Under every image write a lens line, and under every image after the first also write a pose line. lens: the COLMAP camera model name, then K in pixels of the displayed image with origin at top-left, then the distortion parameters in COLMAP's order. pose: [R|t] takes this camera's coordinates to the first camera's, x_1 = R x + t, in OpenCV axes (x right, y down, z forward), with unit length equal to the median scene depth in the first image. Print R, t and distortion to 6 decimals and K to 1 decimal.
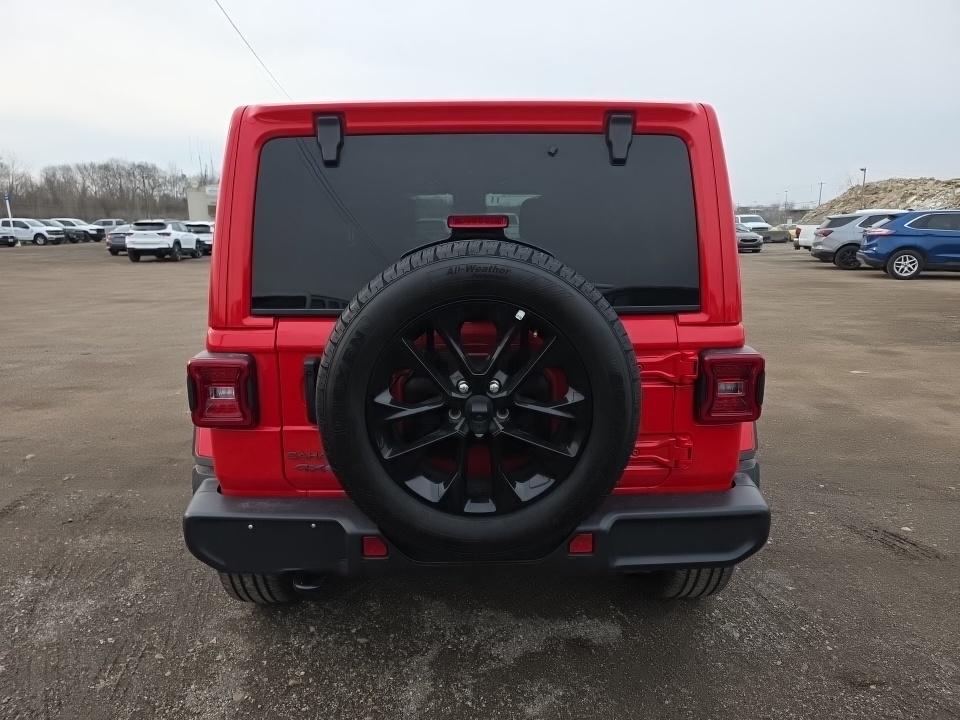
lens RADIAL K [[634.0, 0, 476.8], [0, 634.0, 371.2], [0, 0, 1]] dist [0.076401, -0.068868]
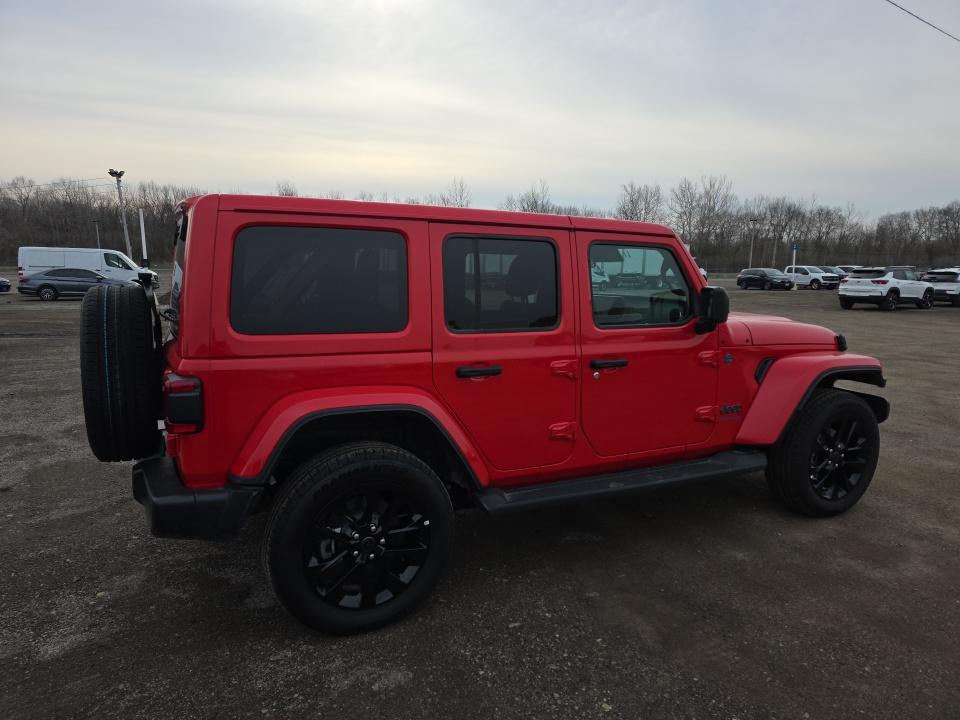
lens RADIAL K [[634.0, 0, 476.8], [0, 634.0, 371.2], [0, 0, 1]] dist [0.076401, -0.068868]
pose [[0.441635, 0.151905, -0.884242, 0.107866], [-0.212433, 0.975242, 0.061438, -0.014881], [0.871683, 0.160709, 0.462971, 0.054303]]
